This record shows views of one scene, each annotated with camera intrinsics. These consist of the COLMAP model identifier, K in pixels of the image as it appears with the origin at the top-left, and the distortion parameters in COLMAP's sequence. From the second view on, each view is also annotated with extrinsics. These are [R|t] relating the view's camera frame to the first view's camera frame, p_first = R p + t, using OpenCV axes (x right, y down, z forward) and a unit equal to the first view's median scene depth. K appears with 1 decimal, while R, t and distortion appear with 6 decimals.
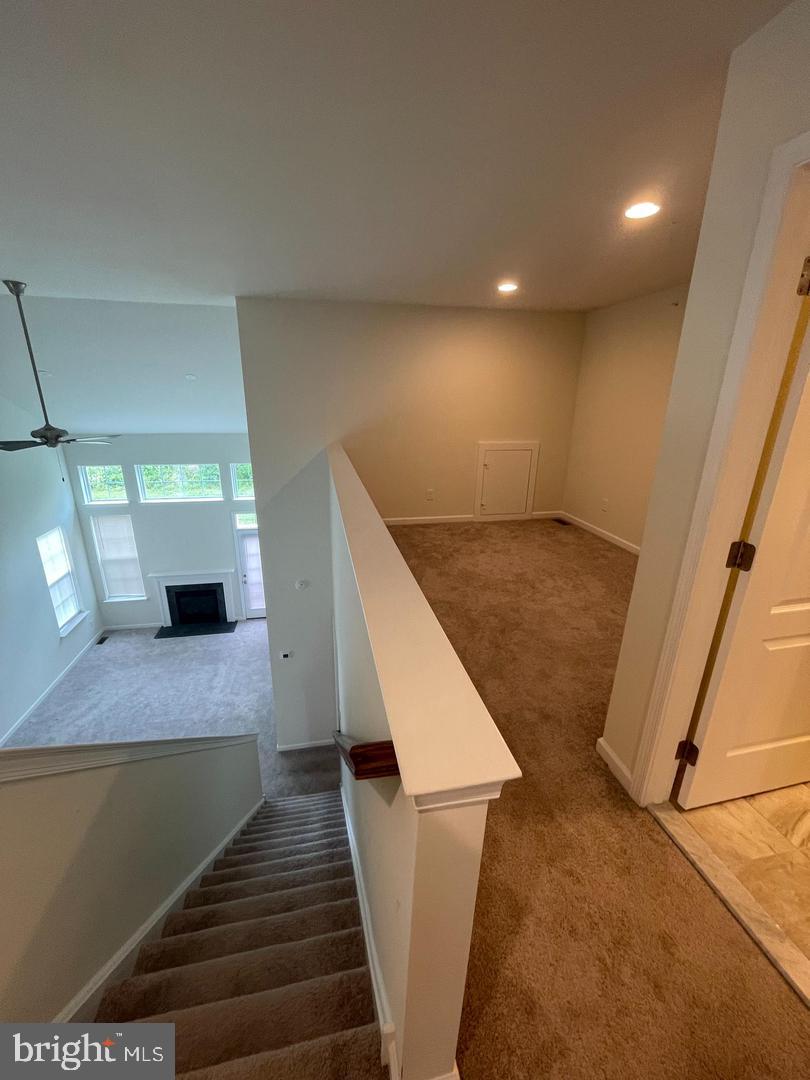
lens RADIAL K [[436.3, 0, 403.3], [0, 436.3, 535.7], [0, 0, 1]] dist [-0.006292, 0.001895]
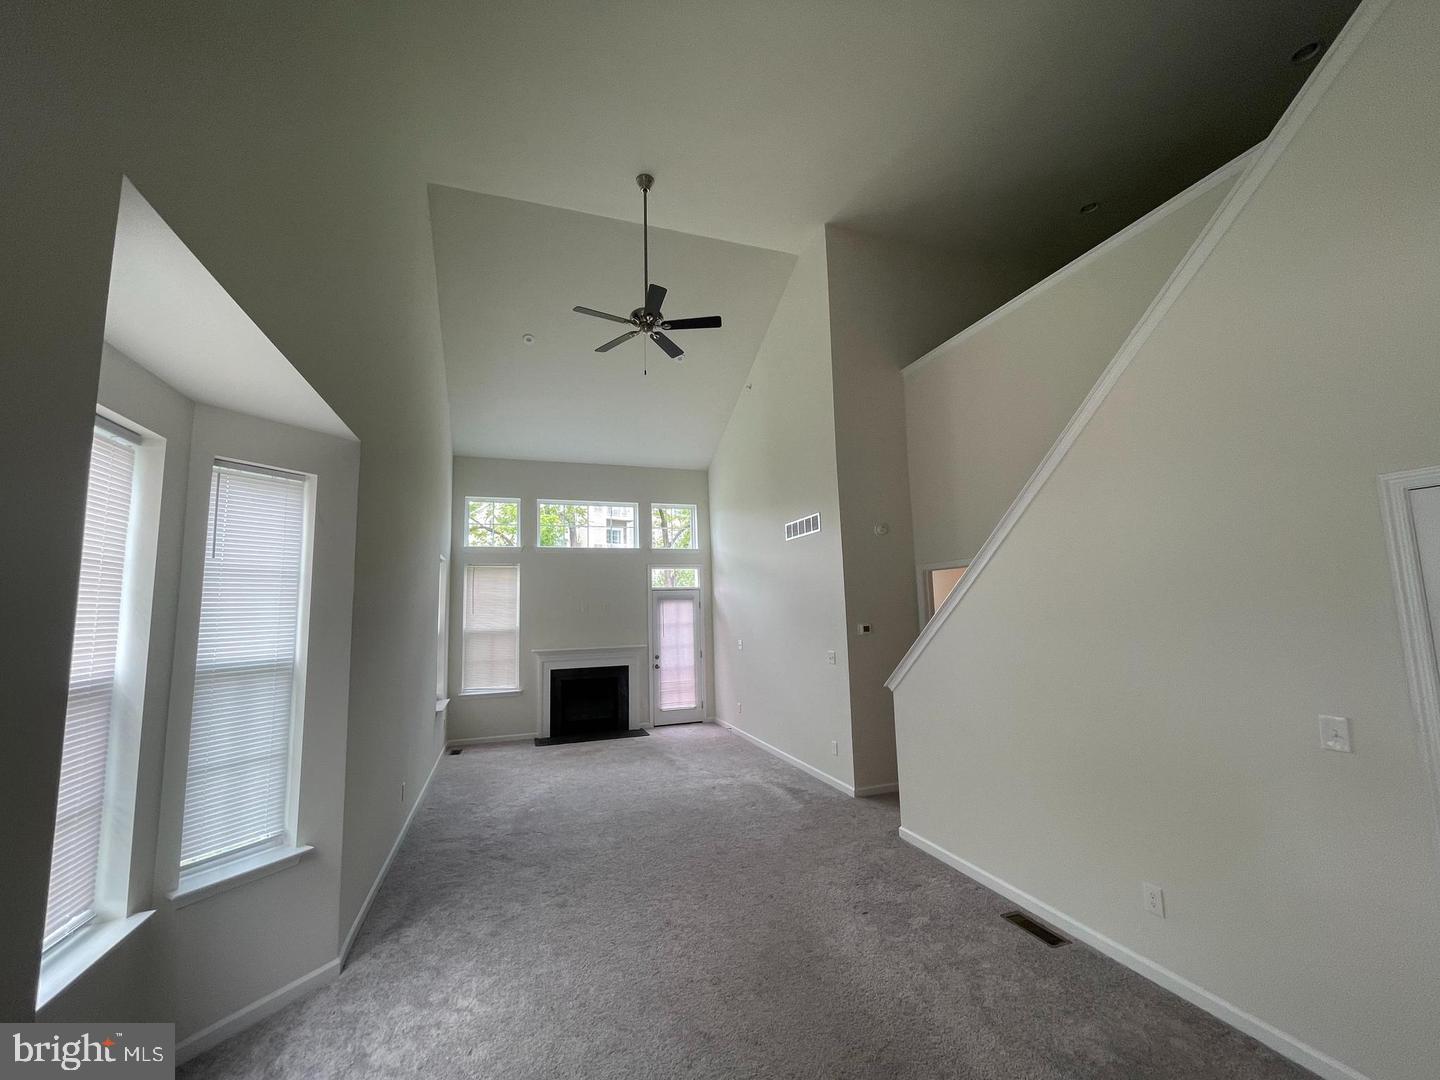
lens RADIAL K [[581.8, 0, 719.4], [0, 581.8, 540.8], [0, 0, 1]] dist [-0.006292, 0.001895]
pose [[0.987813, -0.023150, 0.153912, -0.623569], [0.084958, 0.908760, -0.408580, 0.488972], [-0.130410, 0.416677, 0.899652, 0.076420]]
